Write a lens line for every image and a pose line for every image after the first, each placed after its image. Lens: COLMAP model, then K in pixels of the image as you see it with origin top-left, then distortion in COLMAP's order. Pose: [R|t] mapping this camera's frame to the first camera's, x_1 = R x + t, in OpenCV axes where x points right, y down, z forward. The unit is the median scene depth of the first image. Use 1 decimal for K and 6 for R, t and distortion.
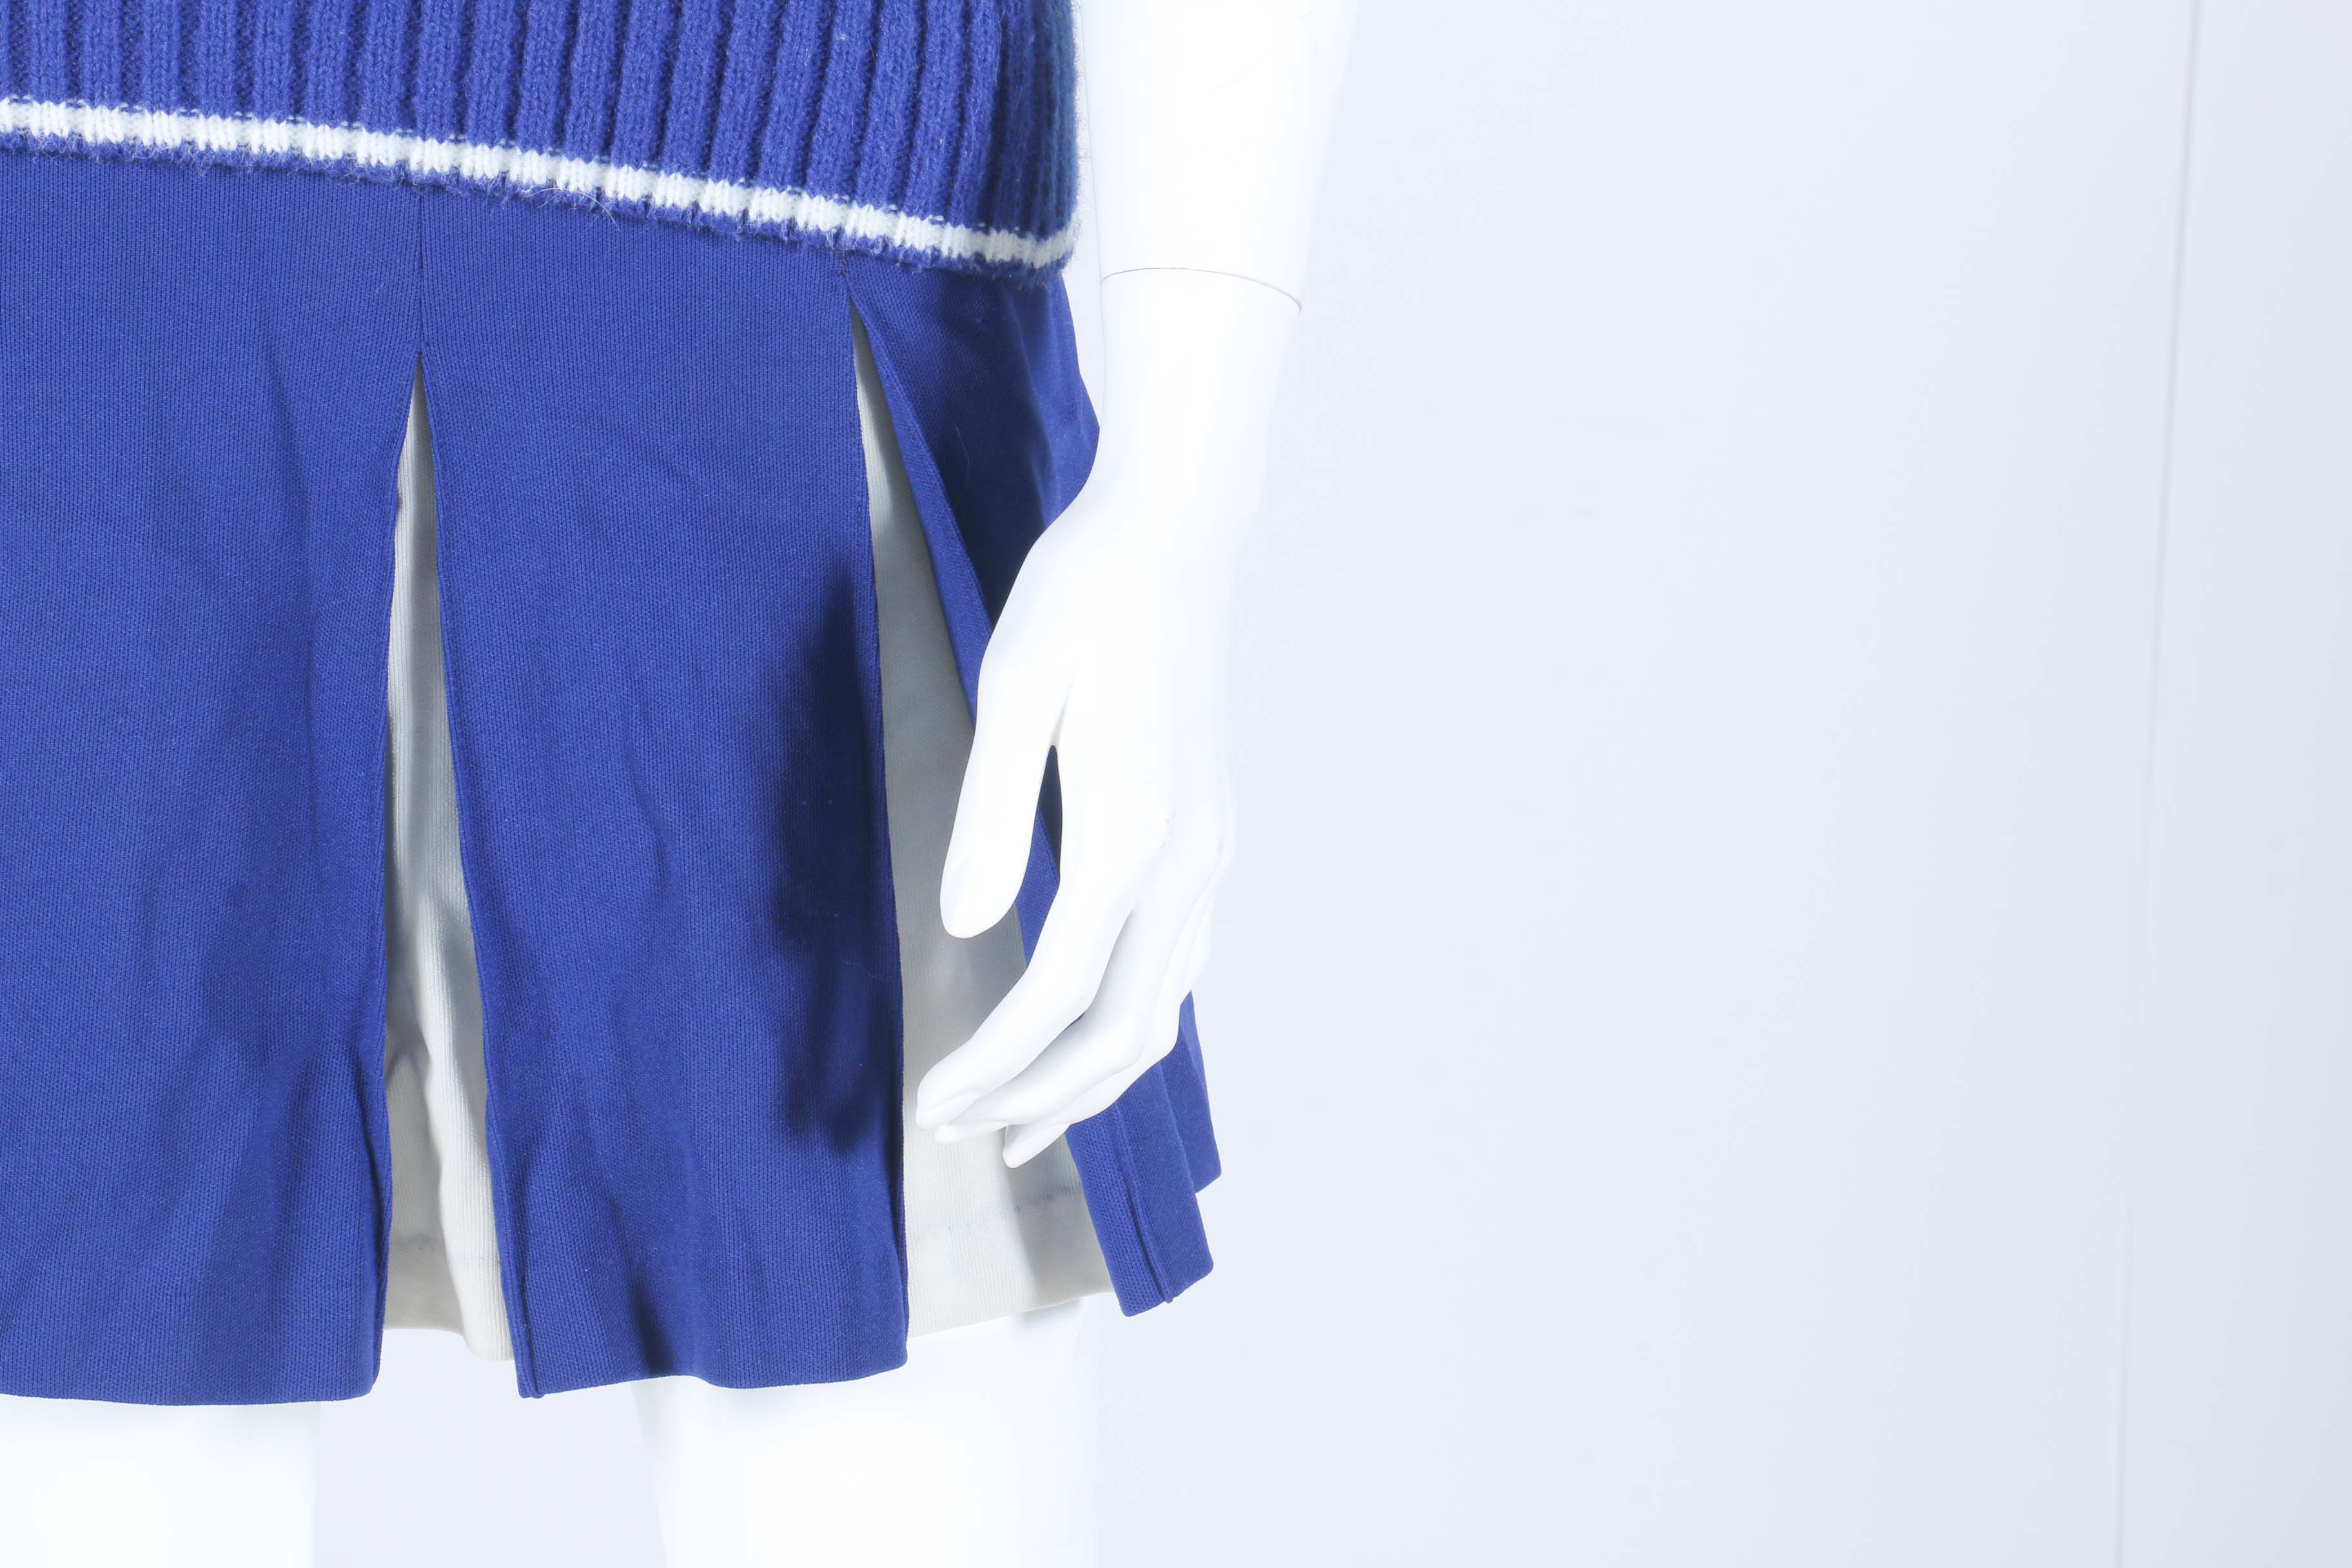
lens RADIAL K [[6821.1, 0, 1169.1], [0, 6821.1, 781.6], [0, 0, 1]] dist [0.251750, 0.000000]
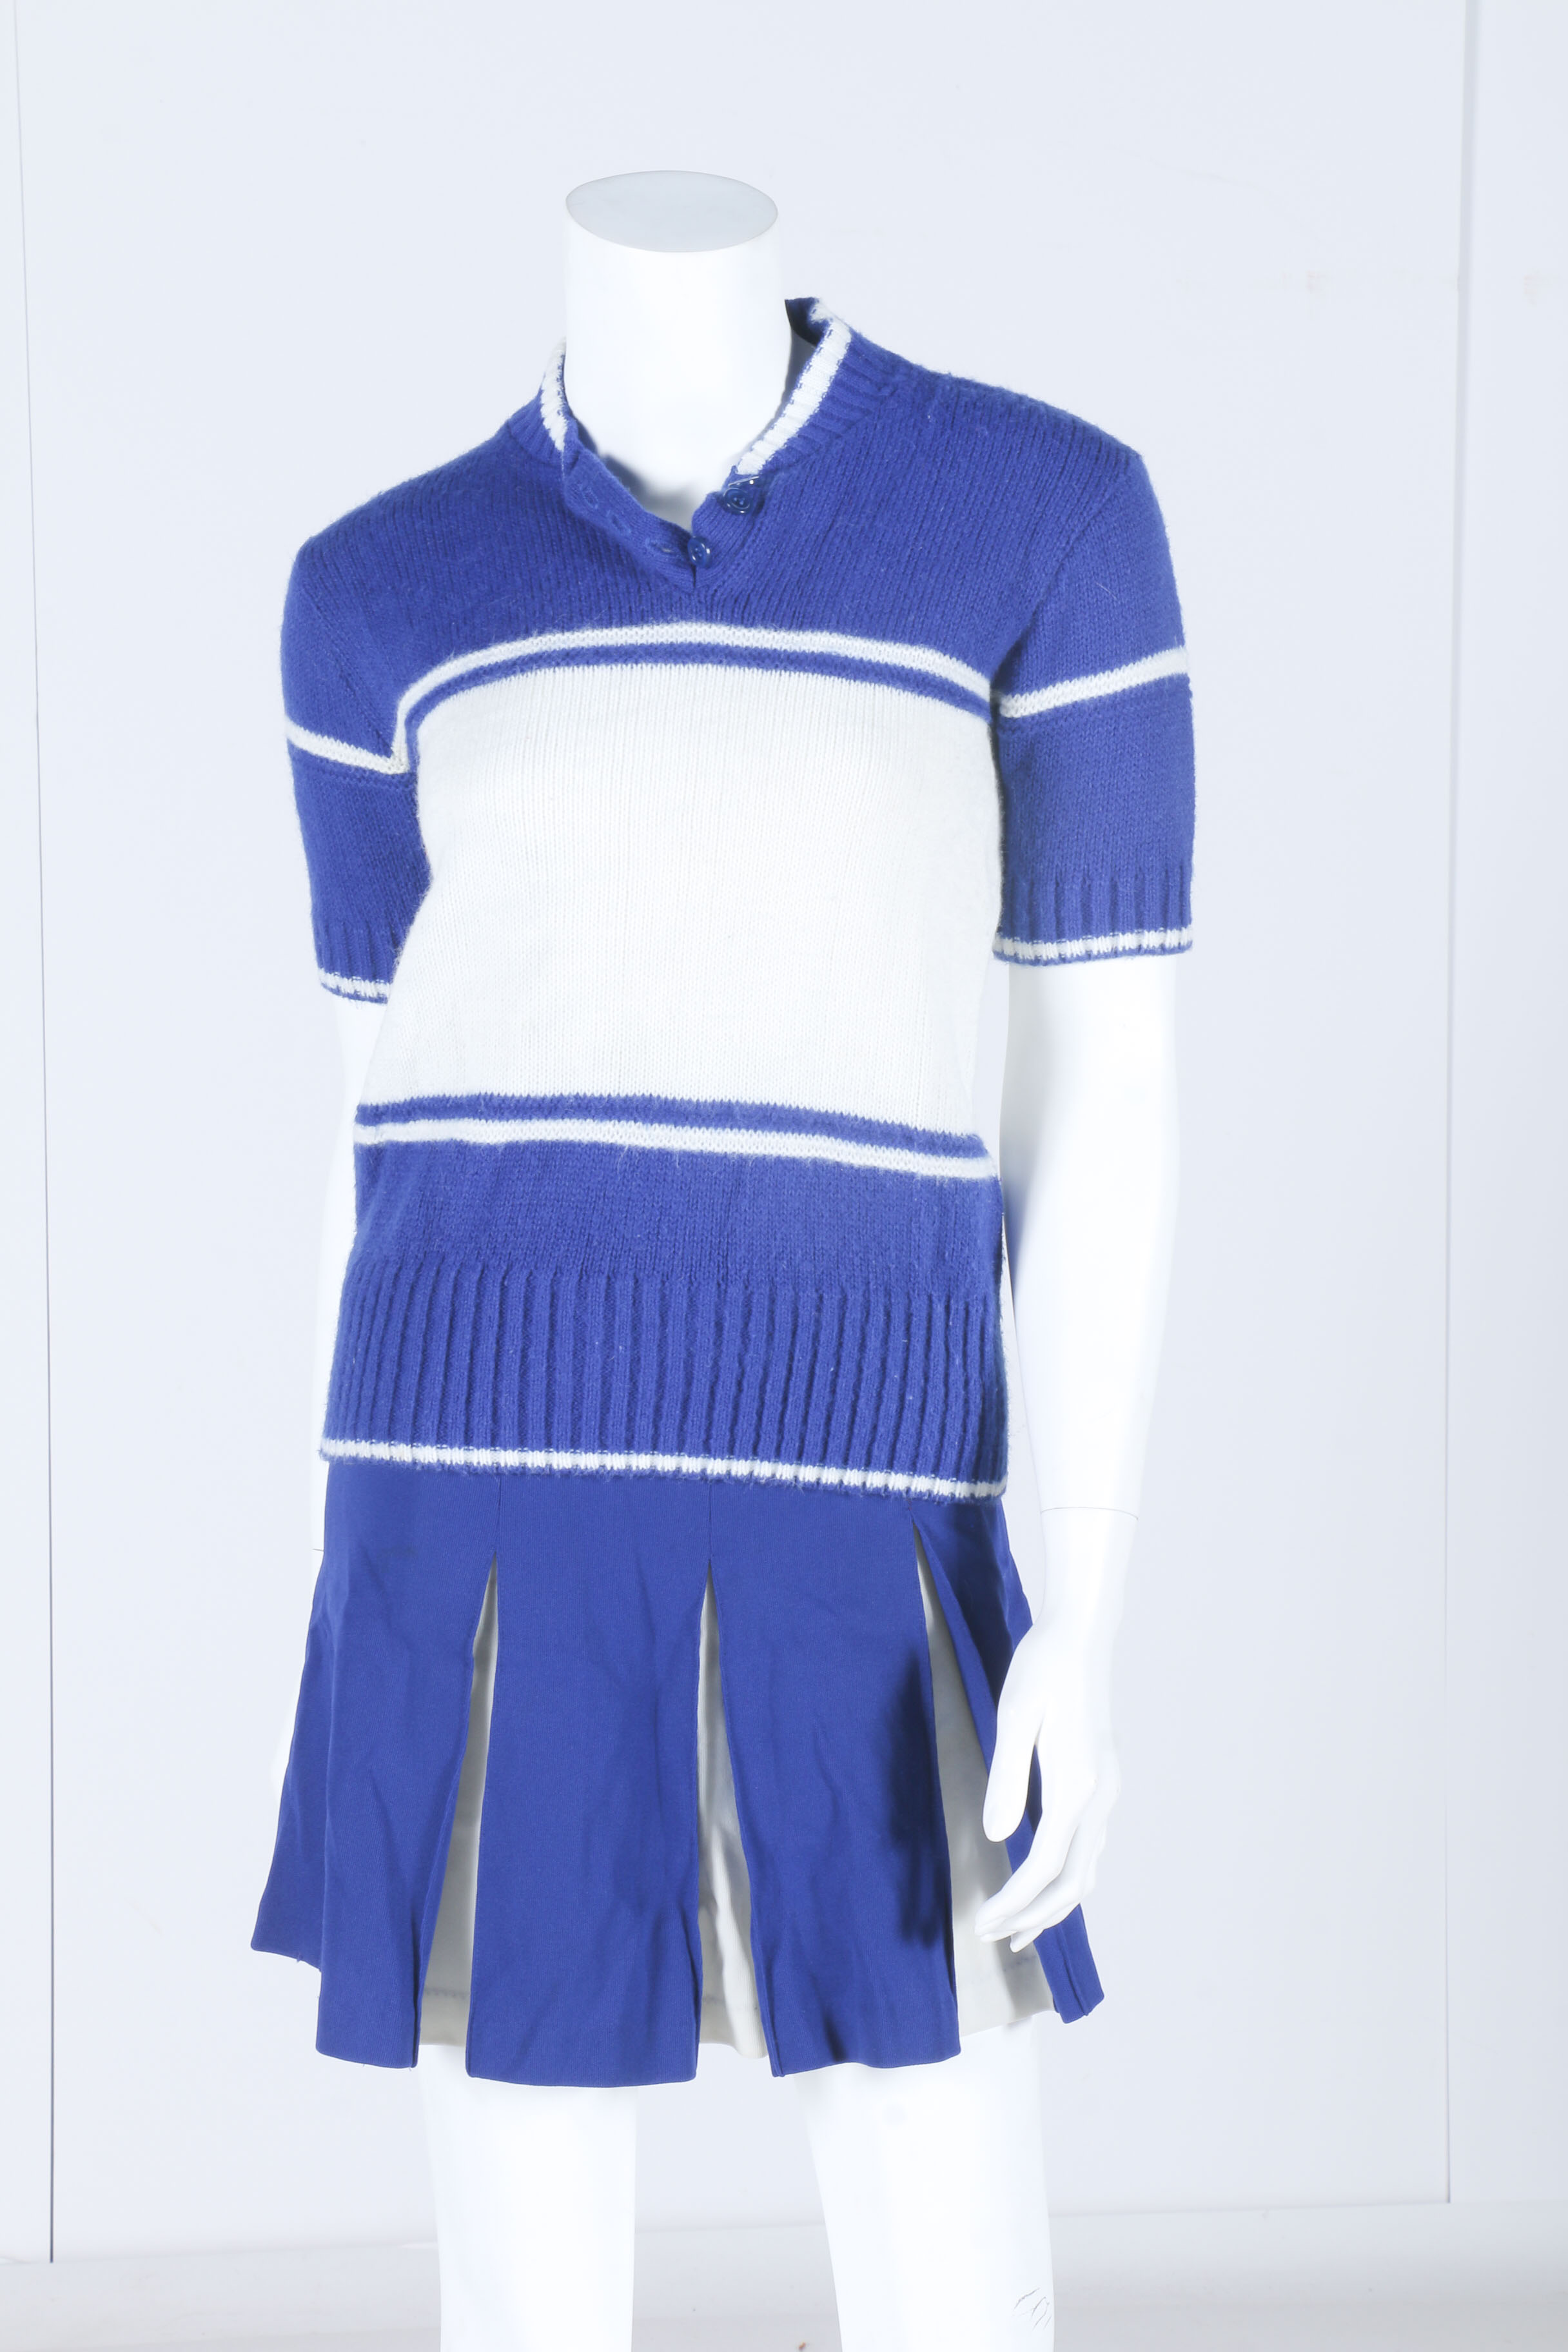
lens RADIAL K [[5492.7, 0, 782.0], [0, 5492.7, 1165.6], [0, 0, 1]] dist [0.257581, 0.000000]
pose [[0.998814, -0.036551, 0.032159, -0.135392], [0.038526, 0.997263, -0.063109, -0.074982], [-0.029765, 0.064273, 0.997488, -0.642224]]
